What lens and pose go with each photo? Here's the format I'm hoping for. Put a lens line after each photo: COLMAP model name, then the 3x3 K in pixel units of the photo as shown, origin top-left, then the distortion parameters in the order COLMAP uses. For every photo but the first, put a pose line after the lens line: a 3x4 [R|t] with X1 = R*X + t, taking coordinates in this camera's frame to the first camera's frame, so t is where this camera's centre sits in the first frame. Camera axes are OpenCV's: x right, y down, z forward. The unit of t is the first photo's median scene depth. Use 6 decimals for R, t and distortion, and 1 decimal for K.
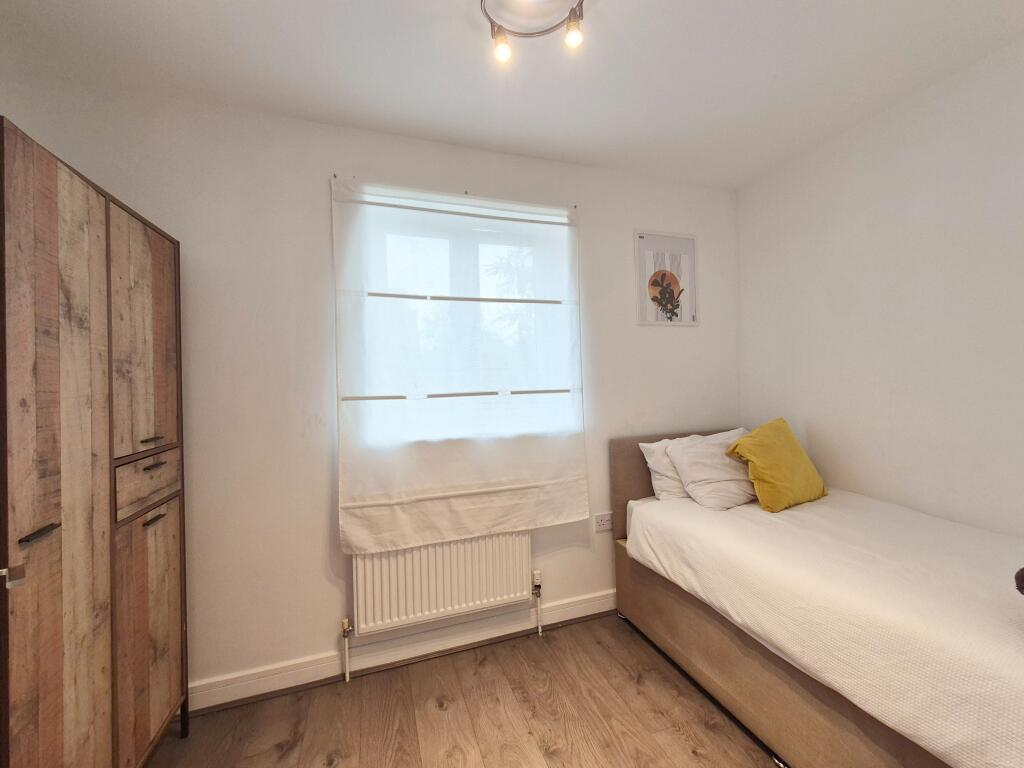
lens RADIAL K [[417.7, 0, 520.9], [0, 417.7, 379.2], [0, 0, 1]] dist [0.000869, 0.000164]
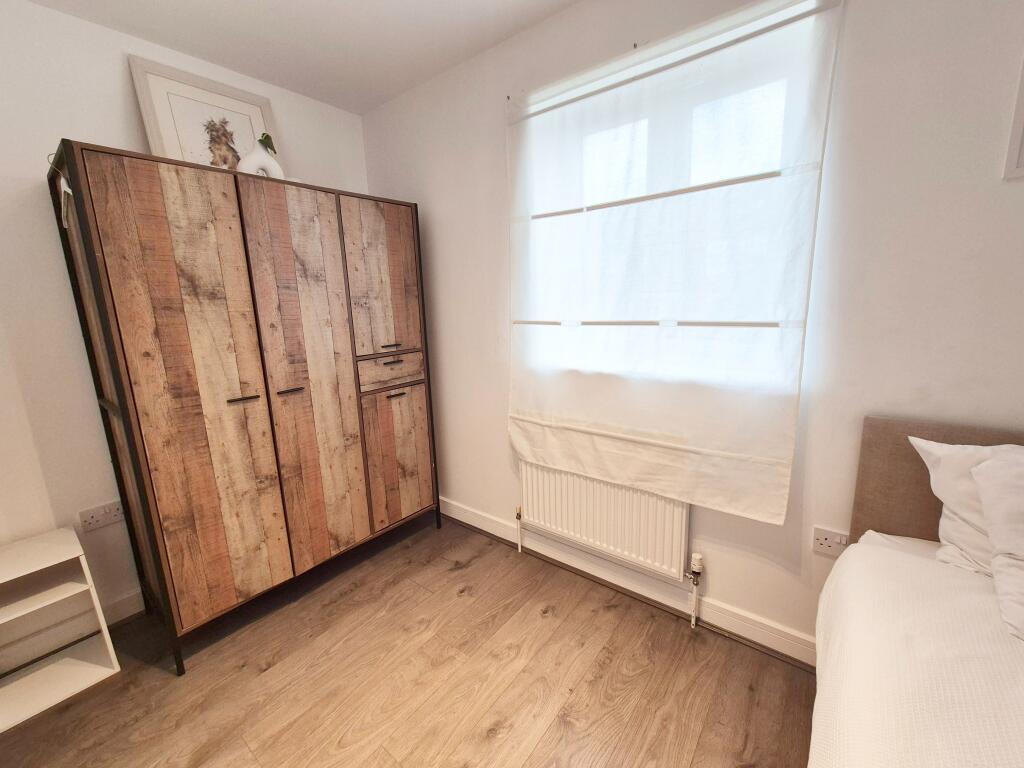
lens RADIAL K [[417.7, 0, 520.9], [0, 417.7, 379.2], [0, 0, 1]] dist [0.000869, 0.000164]
pose [[0.546135, 0.165959, -0.821093, 0.582928], [0.023761, 0.976716, 0.213218, -0.046814], [0.837360, -0.135956, 0.529476, 0.466366]]
